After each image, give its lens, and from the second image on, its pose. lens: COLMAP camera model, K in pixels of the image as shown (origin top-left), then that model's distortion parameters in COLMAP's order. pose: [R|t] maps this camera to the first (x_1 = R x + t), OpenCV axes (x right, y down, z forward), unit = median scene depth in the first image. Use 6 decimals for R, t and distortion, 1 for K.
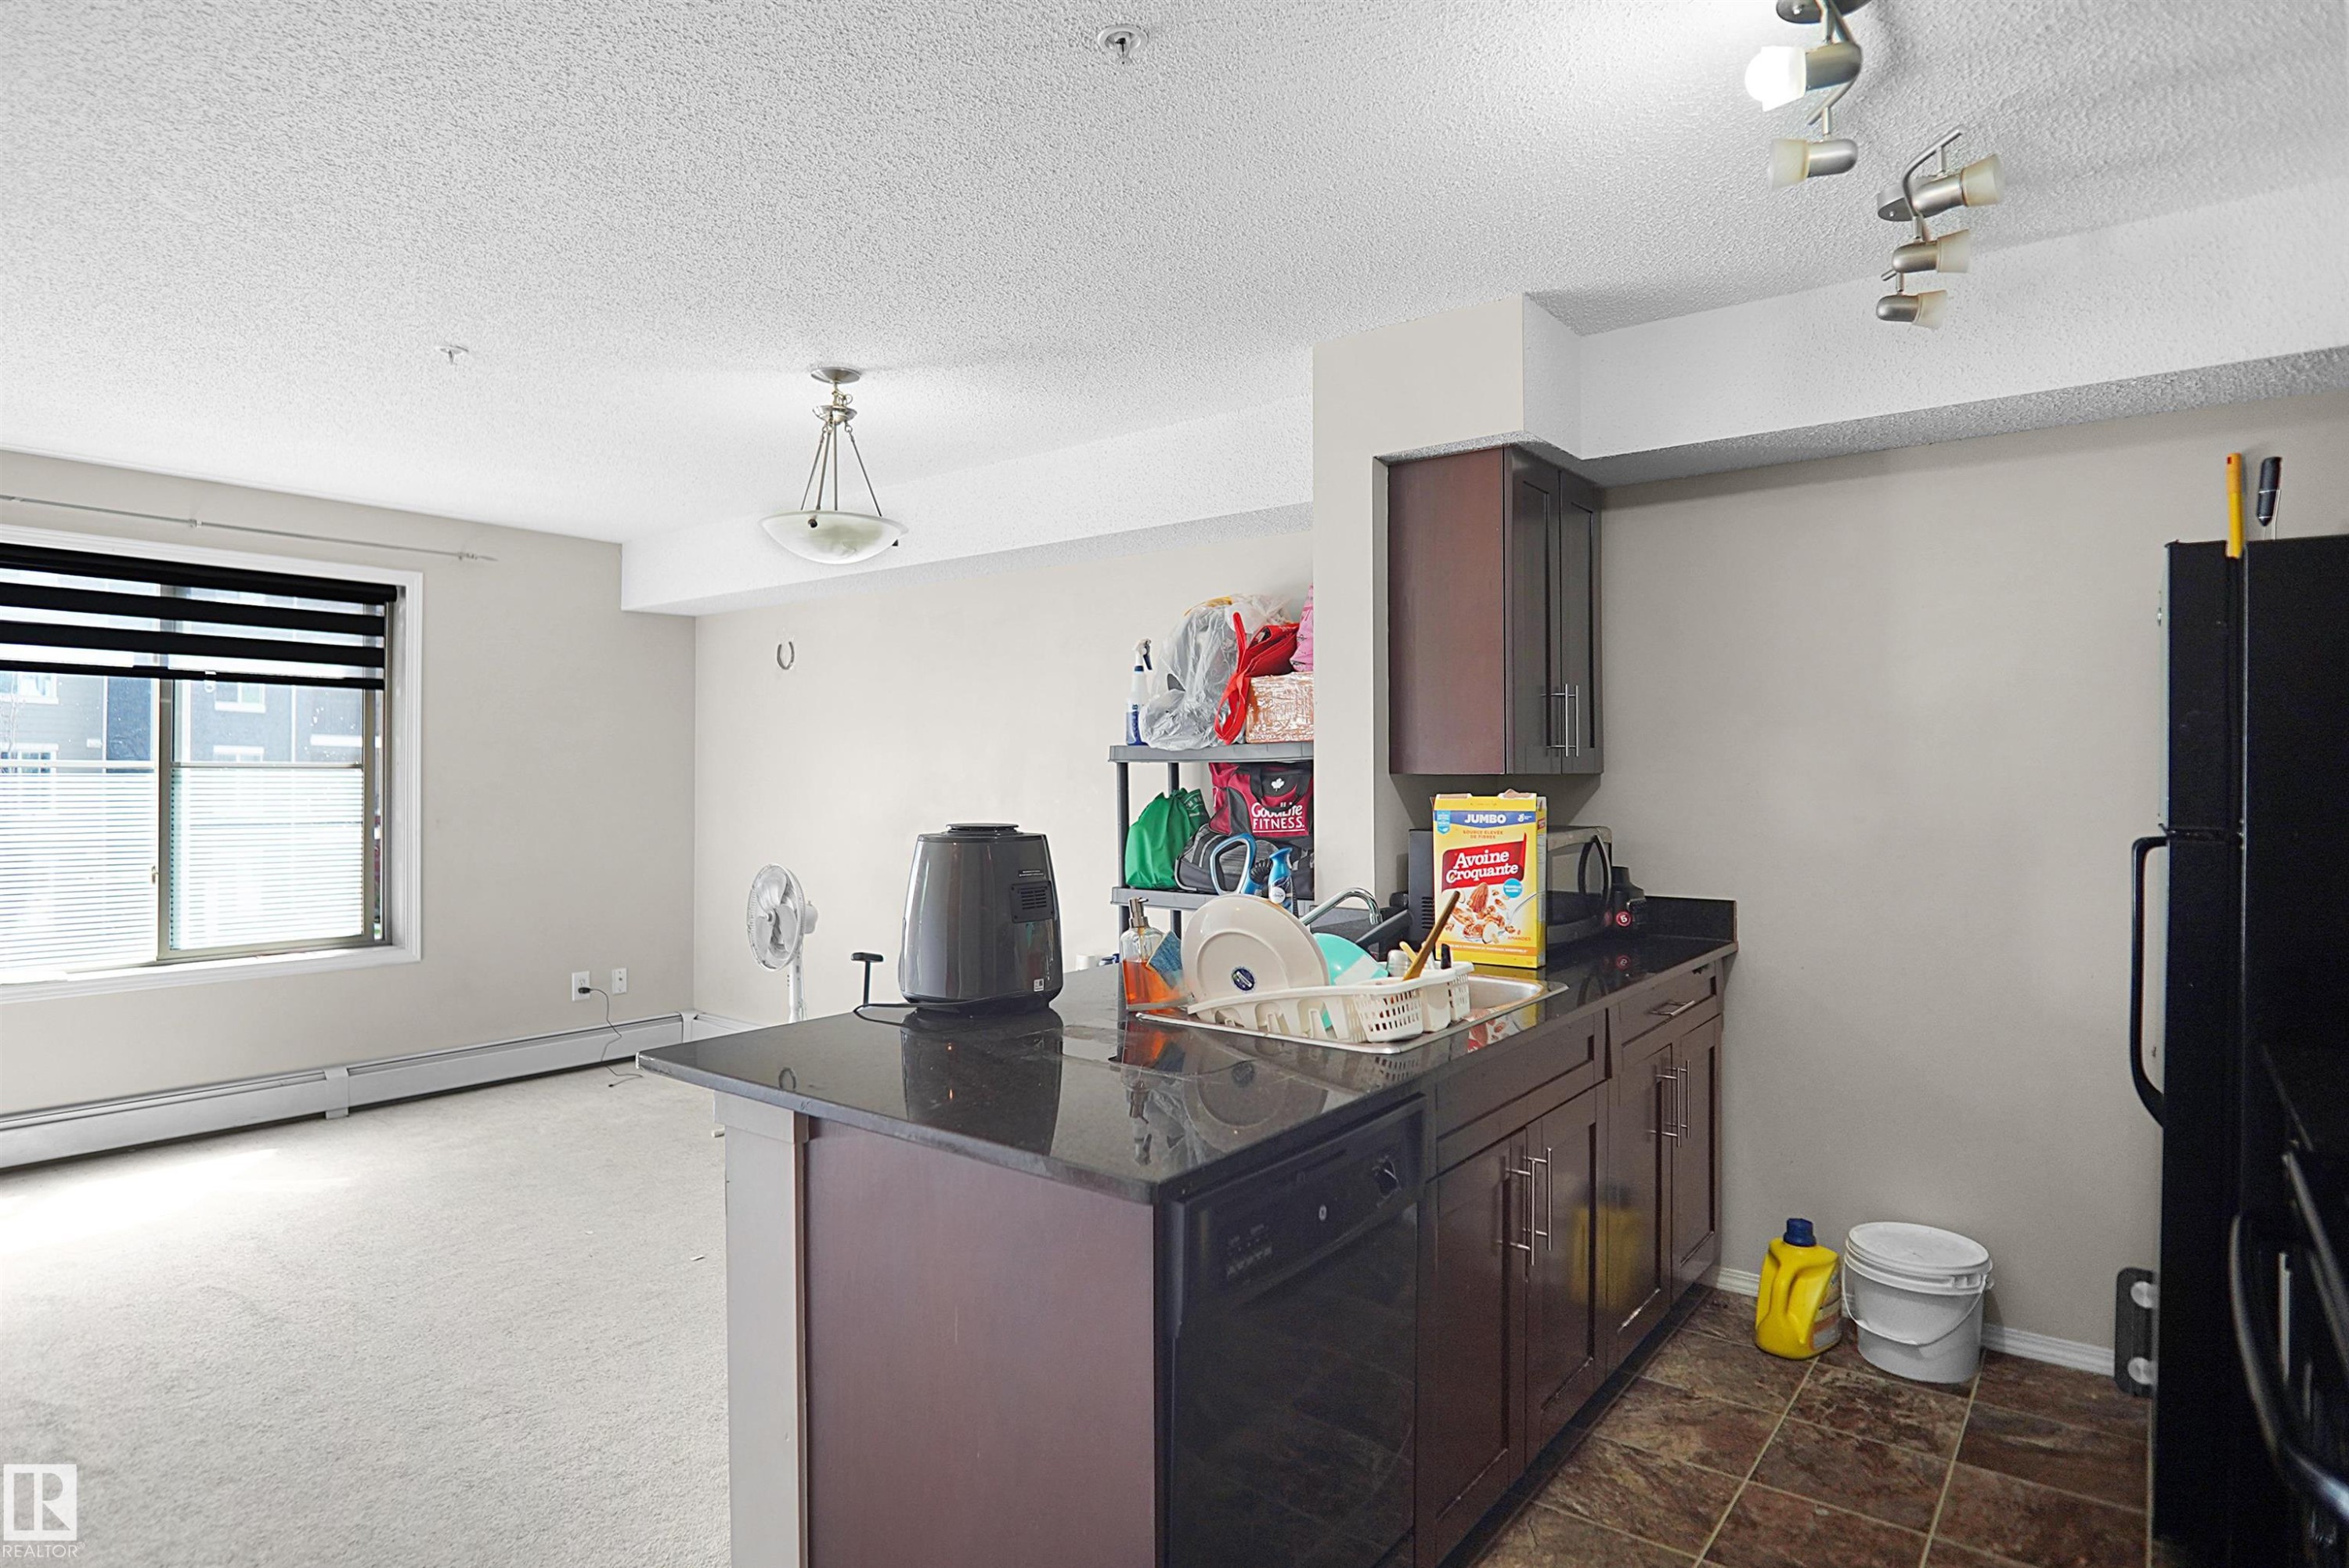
lens RADIAL K [[1282.7, 0, 1142.6], [0, 1282.7, 761.6], [0, 0, 1]] dist [-0.028143, 0.007176]
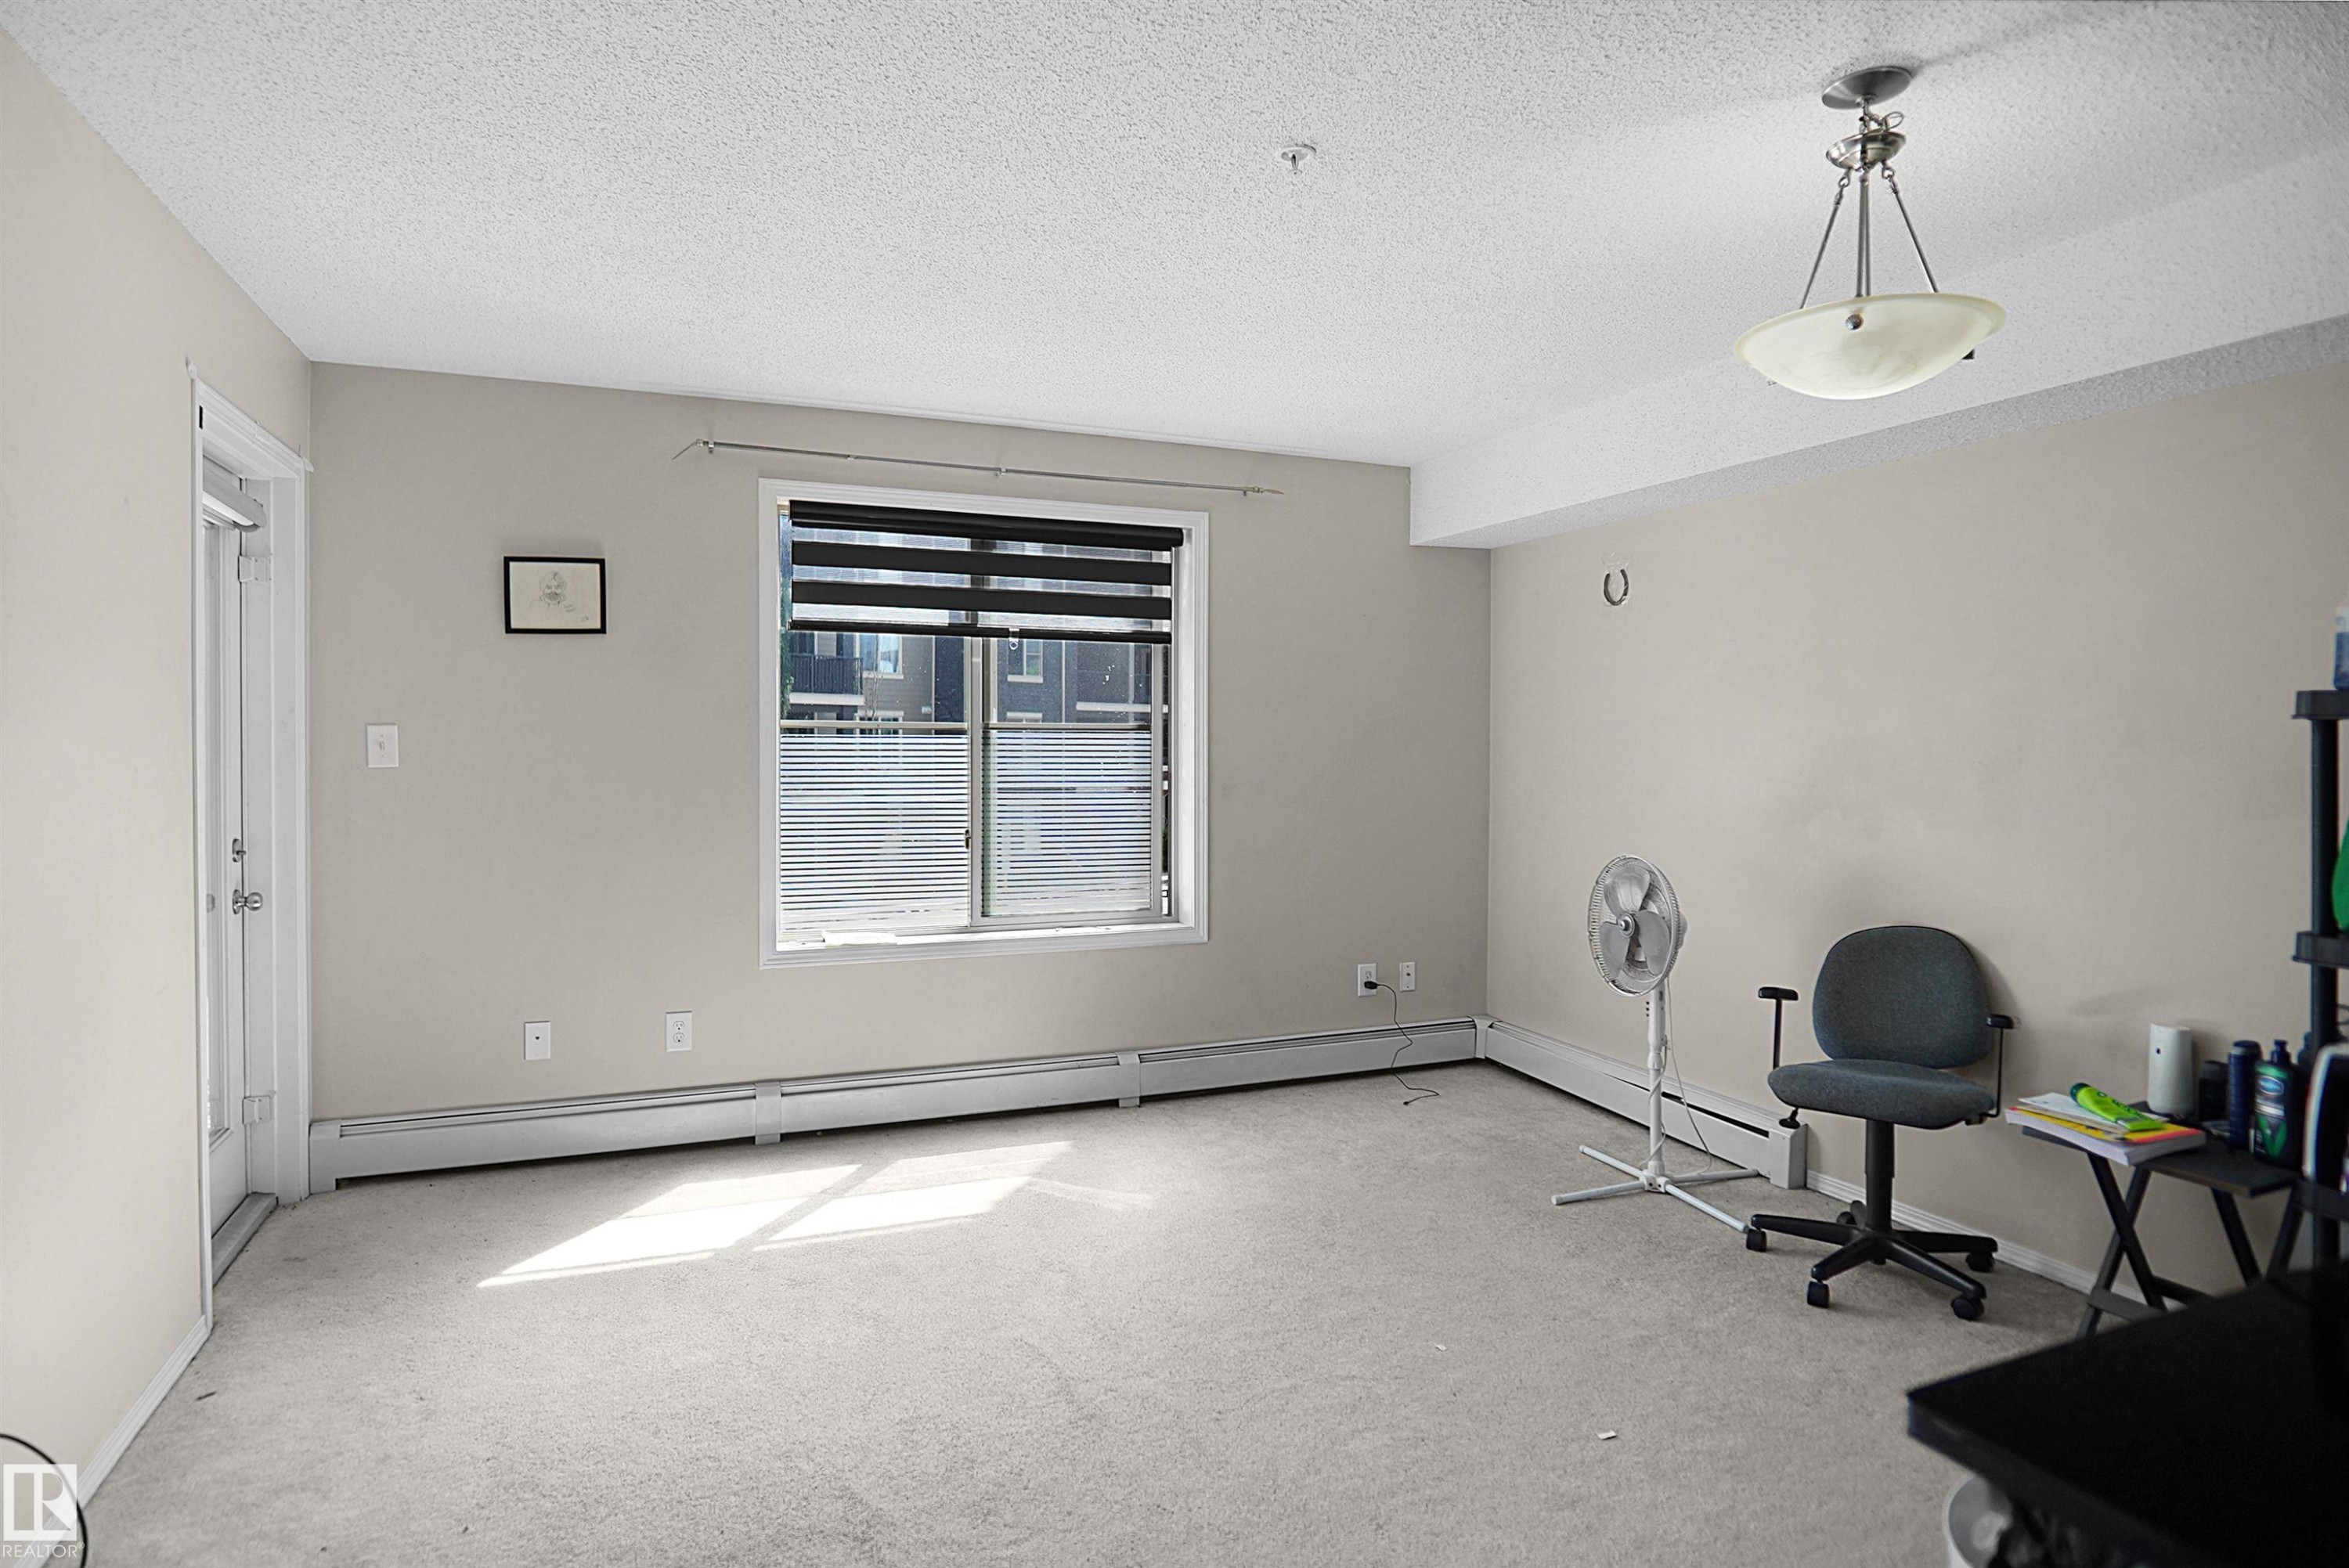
lens RADIAL K [[1282.7, 0, 1162.1], [0, 1282.7, 766.9], [0, 0, 1]] dist [-0.028143, 0.007176]
pose [[0.871827, 0.014602, -0.489596, -0.161928], [0.001870, 0.999449, 0.033138, 0.001757], [0.489811, -0.029806, 0.871319, 0.206269]]
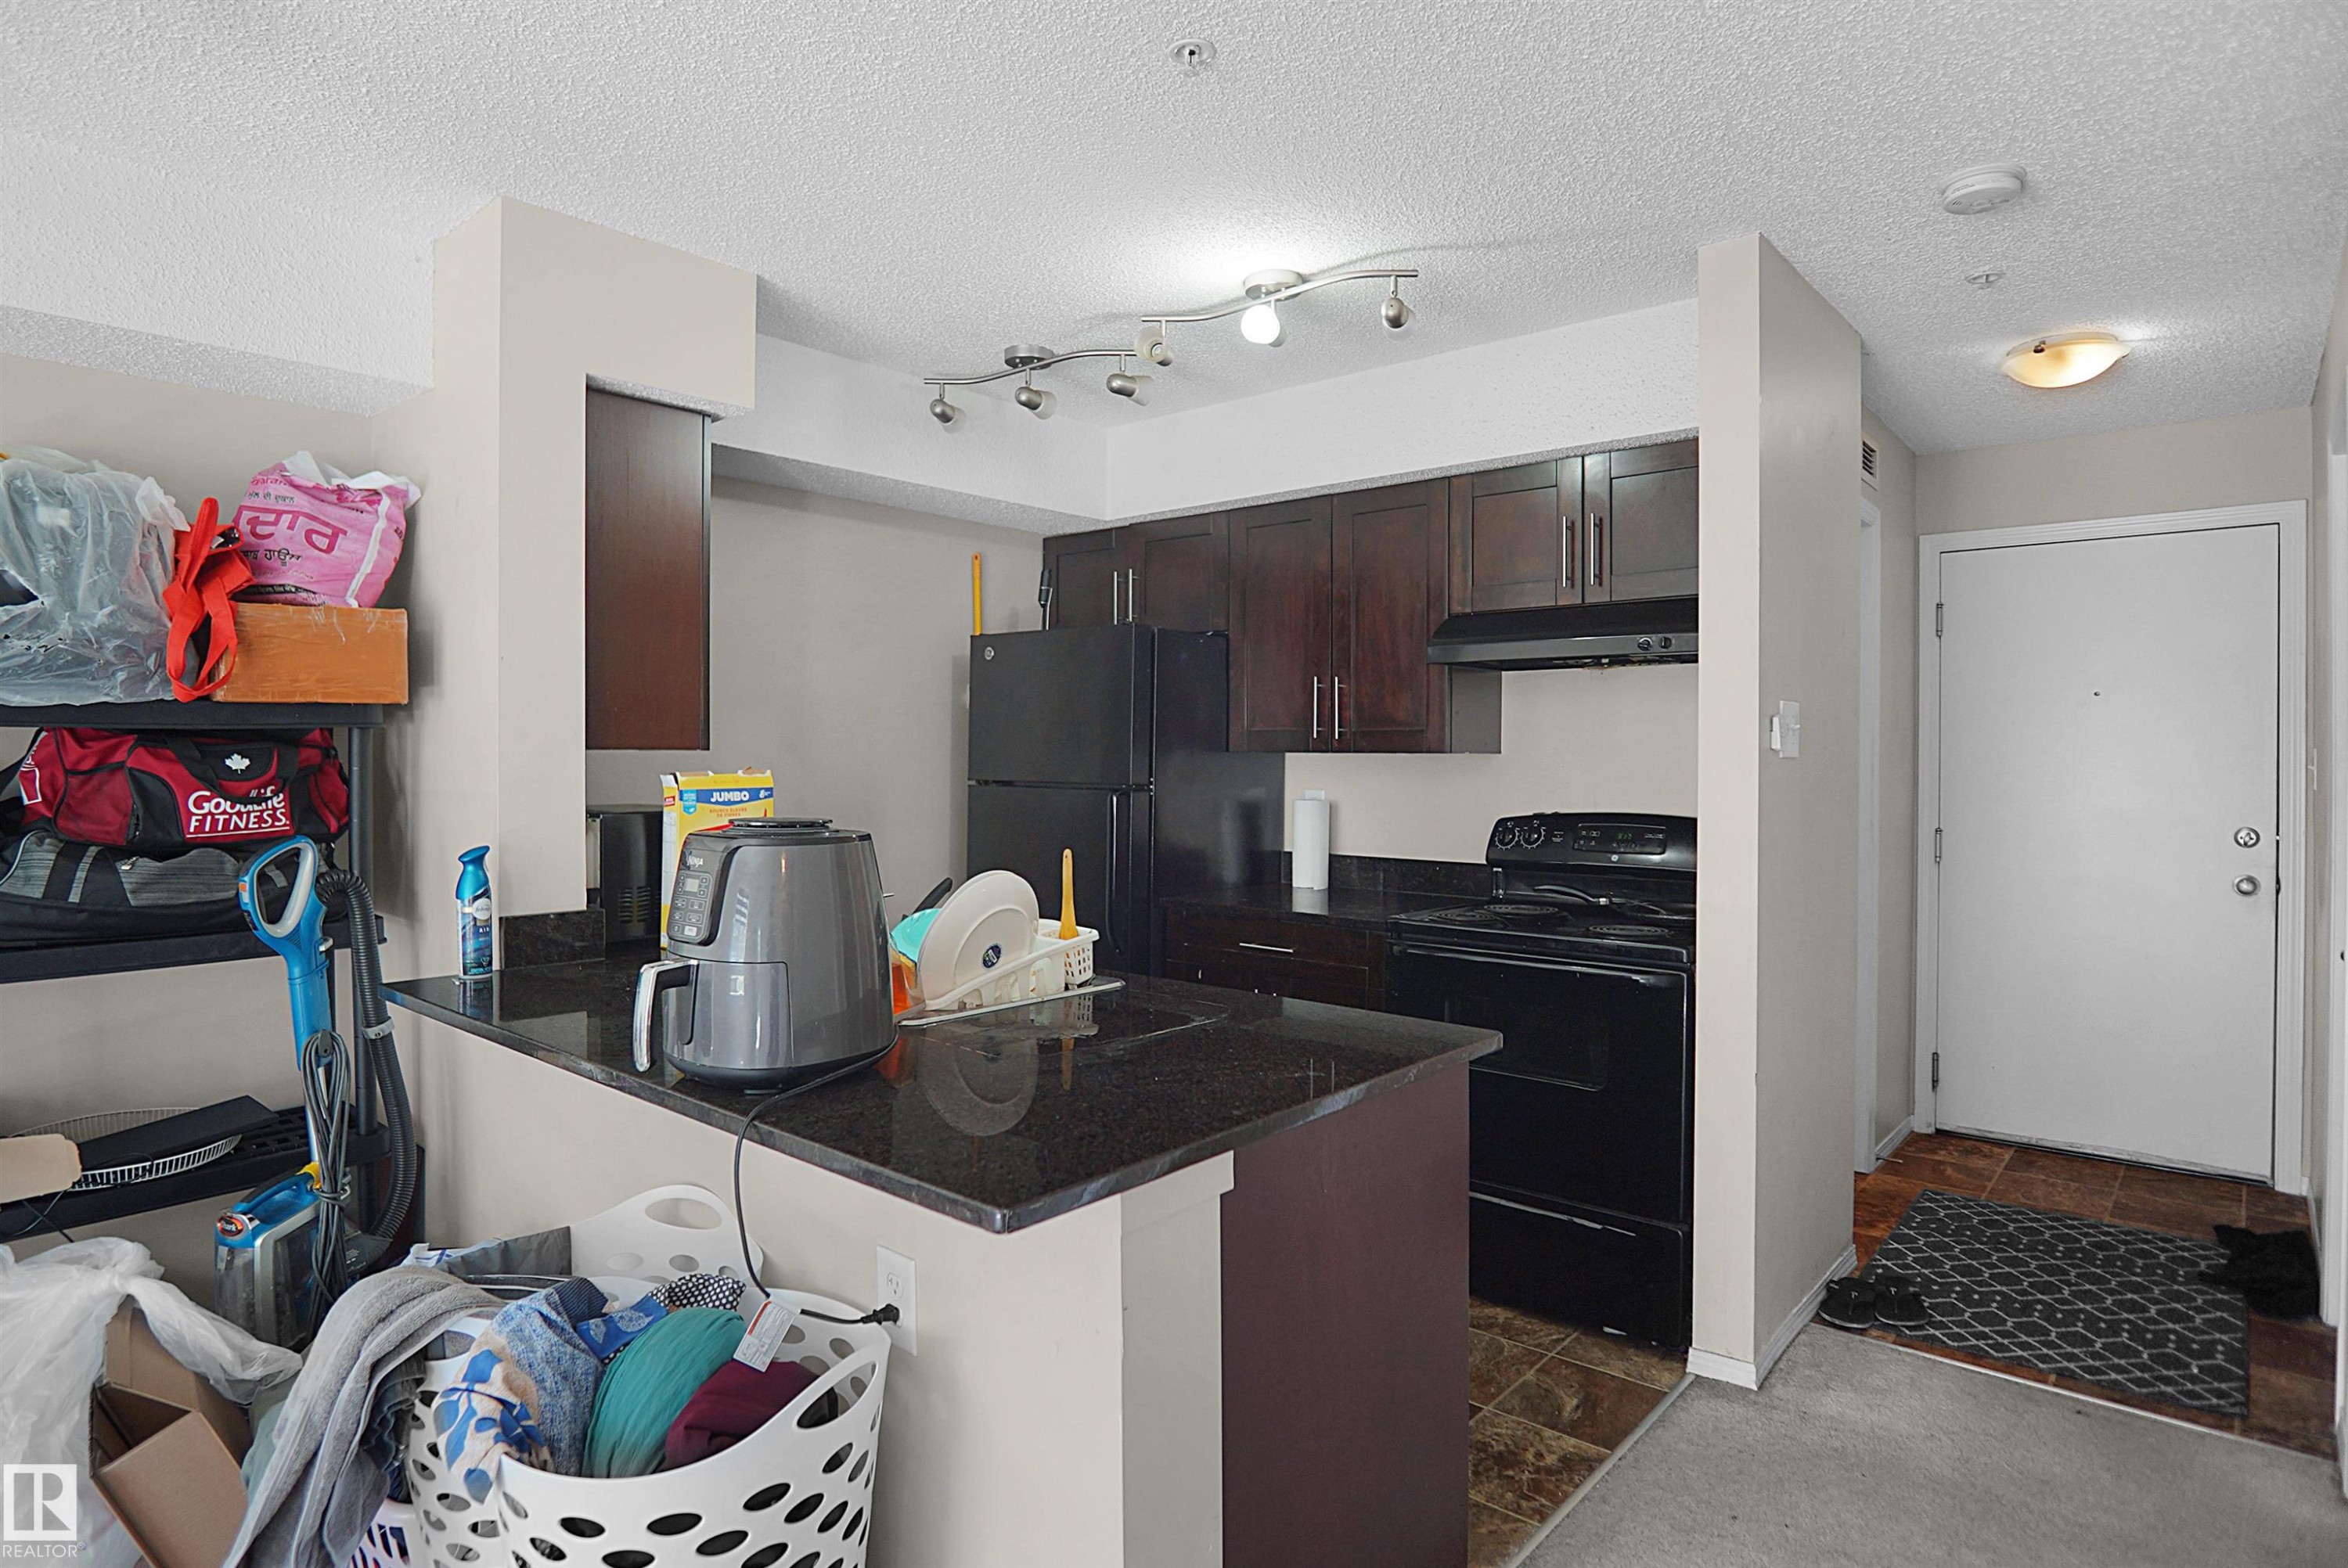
lens RADIAL K [[1282.2, 0, 1159.4], [0, 1282.2, 774.3], [0, 0, 1]] dist [-0.028143, 0.007176]
pose [[0.047491, -0.014842, 0.998761, -0.410021], [-0.015386, 0.999760, 0.015588, 0.004467], [-0.998753, -0.016107, 0.047251, 0.371335]]
